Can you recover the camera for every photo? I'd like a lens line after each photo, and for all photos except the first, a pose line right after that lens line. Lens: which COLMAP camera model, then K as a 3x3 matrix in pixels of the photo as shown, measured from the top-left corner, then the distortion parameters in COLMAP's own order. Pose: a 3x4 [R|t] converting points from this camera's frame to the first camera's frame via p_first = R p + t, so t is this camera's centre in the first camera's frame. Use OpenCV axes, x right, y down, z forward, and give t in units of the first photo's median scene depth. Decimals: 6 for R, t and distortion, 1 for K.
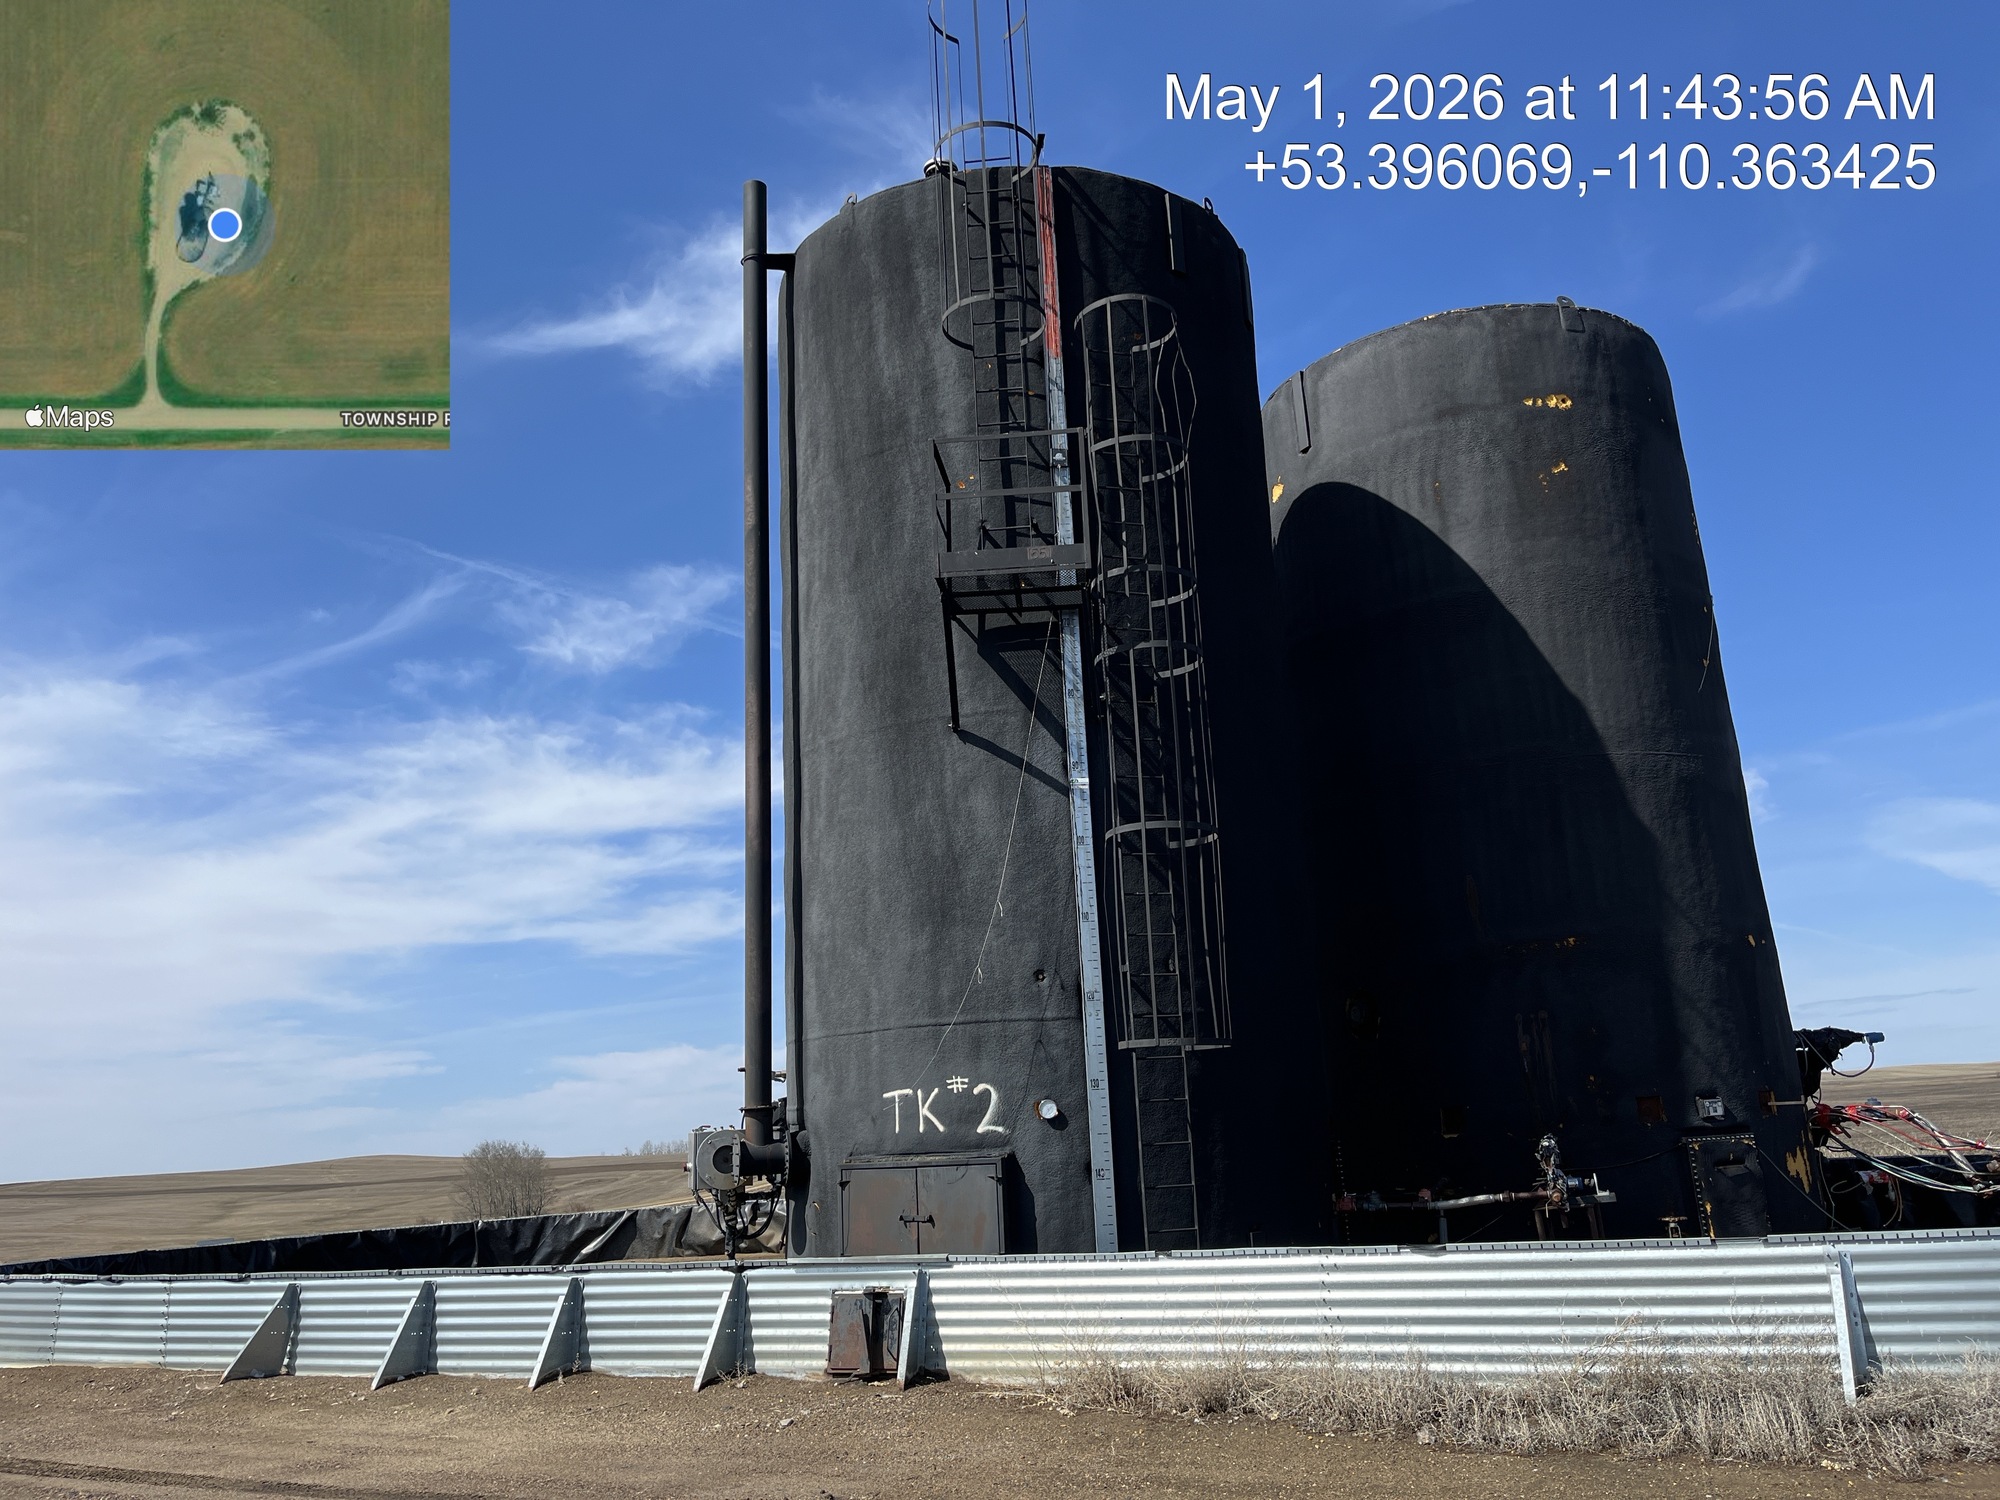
lens RADIAL K [[1527.1, 0, 1001.1], [0, 1527.1, 754.8], [0, 0, 1]] dist [0.030978, -0.001183]
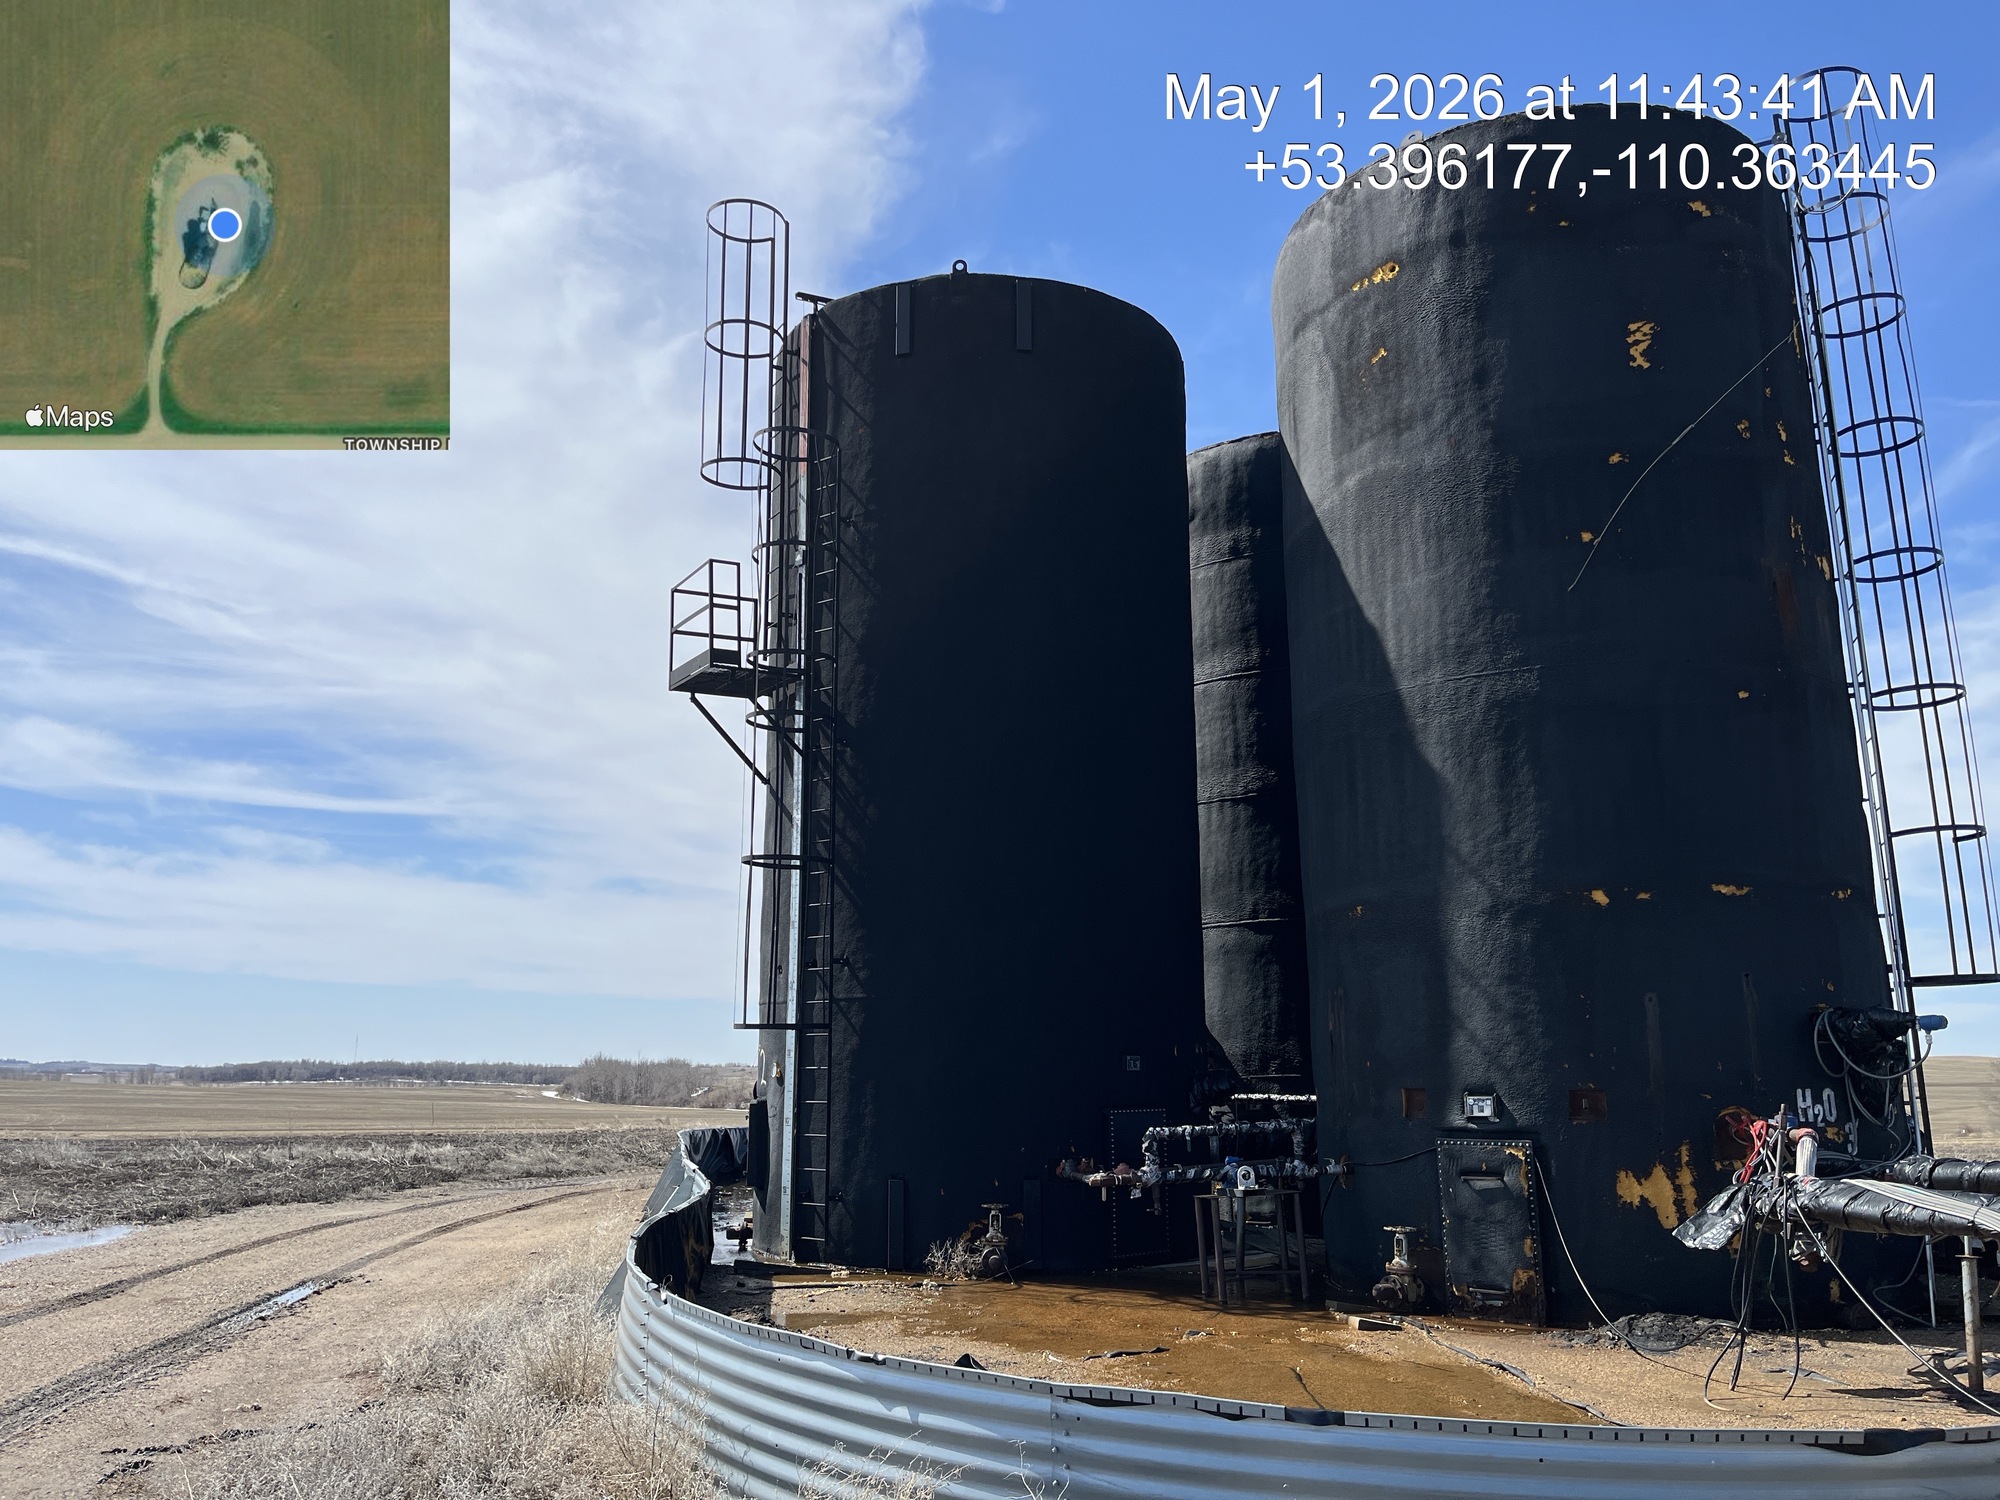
lens RADIAL K [[1527.1, 0, 998.0], [0, 1527.1, 741.6], [0, 0, 1]] dist [0.030978, -0.001183]
pose [[0.568727, -0.116185, -0.814279, 0.976215], [0.168078, 0.985500, -0.023223, 0.010696], [0.805171, -0.123654, 0.580008, 0.324980]]
